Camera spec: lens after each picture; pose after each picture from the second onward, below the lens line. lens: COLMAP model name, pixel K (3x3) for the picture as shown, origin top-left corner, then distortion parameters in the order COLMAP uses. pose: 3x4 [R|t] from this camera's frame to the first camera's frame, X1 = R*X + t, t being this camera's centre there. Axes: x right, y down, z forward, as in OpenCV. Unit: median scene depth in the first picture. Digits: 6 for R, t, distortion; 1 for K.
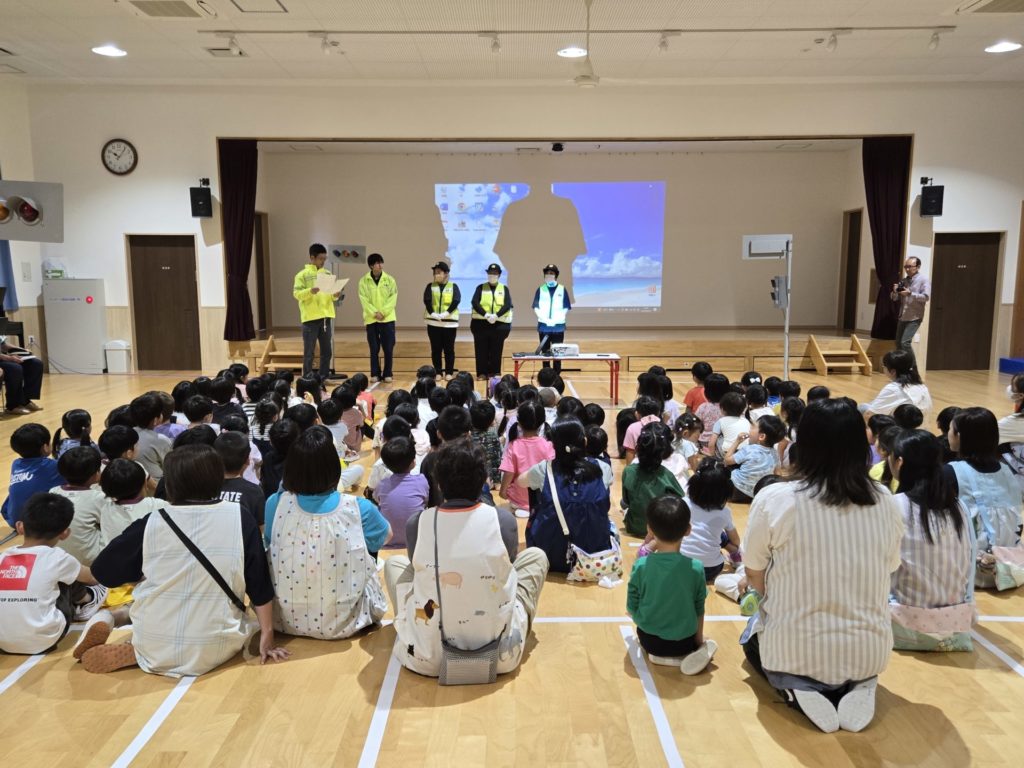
lens RADIAL K [[800.7, 0, 507.0], [0, 800.7, 377.7], [0, 0, 1]] dist [0.008229, -0.000792]
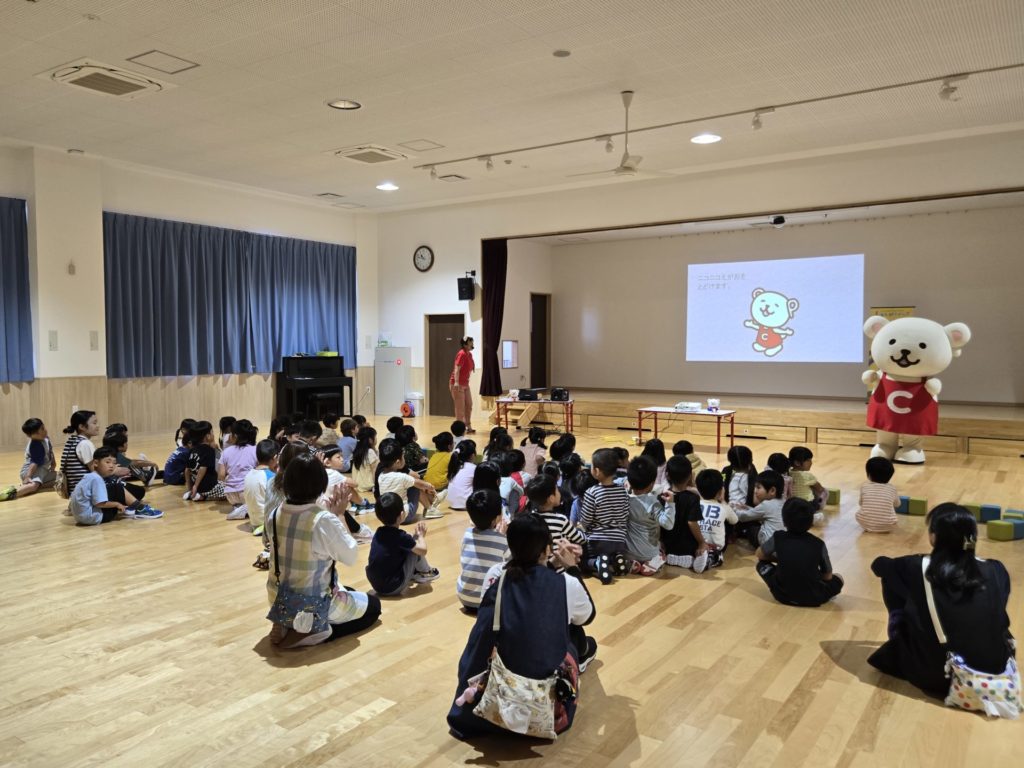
lens RADIAL K [[771.1, 0, 510.9], [0, 771.1, 376.8], [0, 0, 1]] dist [0.074603, 0.003028]
pose [[0.832153, 0.023823, -0.554034, 0.372191], [-0.073181, 0.995057, -0.067131, 0.002928], [0.549696, 0.096408, 0.829783, 0.008214]]
